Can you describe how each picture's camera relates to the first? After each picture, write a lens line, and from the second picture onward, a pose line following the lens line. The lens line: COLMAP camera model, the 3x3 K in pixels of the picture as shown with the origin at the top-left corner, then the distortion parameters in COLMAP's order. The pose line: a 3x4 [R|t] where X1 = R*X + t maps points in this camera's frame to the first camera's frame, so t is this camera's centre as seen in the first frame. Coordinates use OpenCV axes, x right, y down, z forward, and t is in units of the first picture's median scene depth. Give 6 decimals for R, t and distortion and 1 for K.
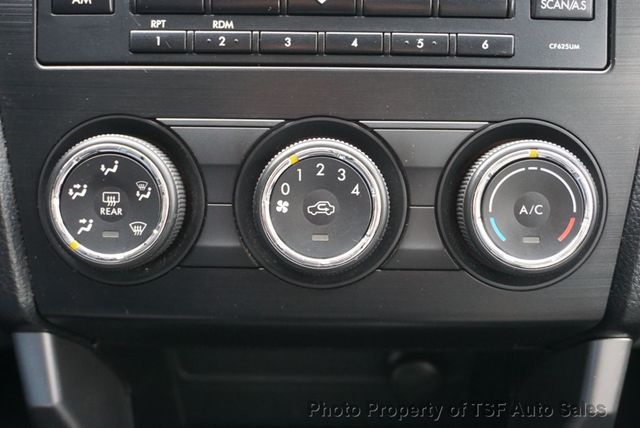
lens RADIAL K [[795.1, 0, 323.6], [0, 795.1, 217.6], [0, 0, 1]] dist [0.022552, 0.000000]
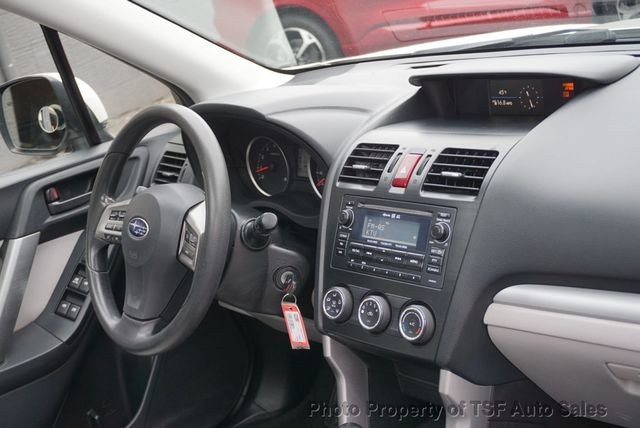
lens RADIAL K [[846.5, 0, 319.5], [0, 846.5, 215.6], [0, 0, 1]] dist [0.005403, 0.000000]
pose [[0.680569, 0.088243, -0.727351, 2.700883], [-0.174810, 0.983608, -0.044234, -0.249441], [0.711525, 0.157252, 0.684839, -2.004924]]
